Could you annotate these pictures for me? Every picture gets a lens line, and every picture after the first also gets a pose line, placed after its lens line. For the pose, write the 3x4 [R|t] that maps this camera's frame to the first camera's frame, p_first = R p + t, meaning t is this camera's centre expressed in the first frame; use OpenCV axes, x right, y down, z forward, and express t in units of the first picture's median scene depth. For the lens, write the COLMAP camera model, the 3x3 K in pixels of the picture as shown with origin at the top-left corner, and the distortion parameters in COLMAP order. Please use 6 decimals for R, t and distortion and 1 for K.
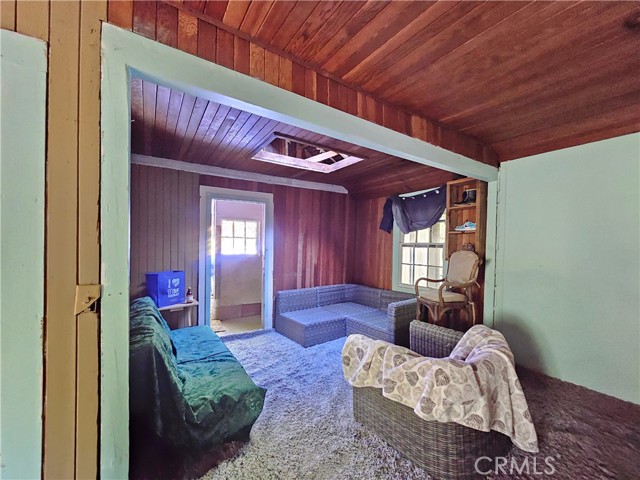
lens RADIAL K [[261.5, 0, 320.8], [0, 261.5, 241.9], [0, 0, 1]] dist [-0.004069, 0.000435]
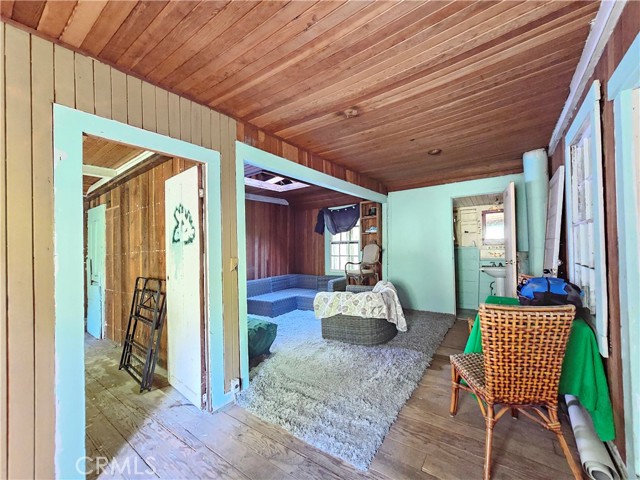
lens RADIAL K [[261.5, 0, 319.7], [0, 261.5, 241.5], [0, 0, 1]] dist [-0.004069, 0.000435]
pose [[0.941376, -0.024377, 0.336477, -0.372731], [0.029258, 0.999527, -0.009443, 0.026083], [-0.336088, 0.018734, 0.941644, -0.535851]]
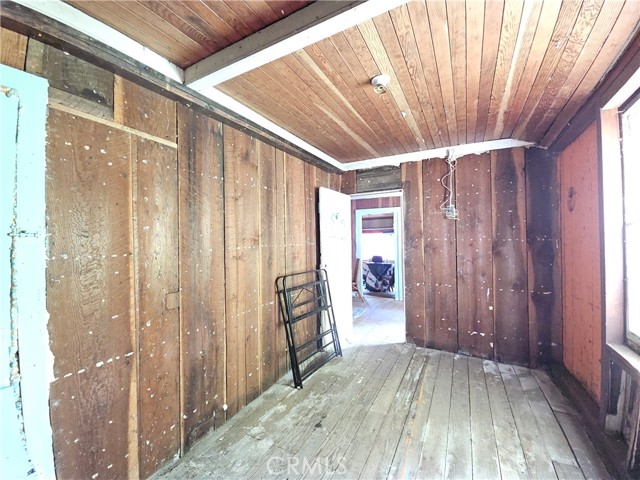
lens RADIAL K [[261.5, 0, 322.4], [0, 261.5, 241.7], [0, 0, 1]] dist [-0.004069, 0.000435]
pose [[-0.462862, 0.009756, 0.886376, -1.668287], [0.011448, 0.999922, -0.005027, 0.031427], [-0.886356, 0.007820, -0.462938, 1.171607]]
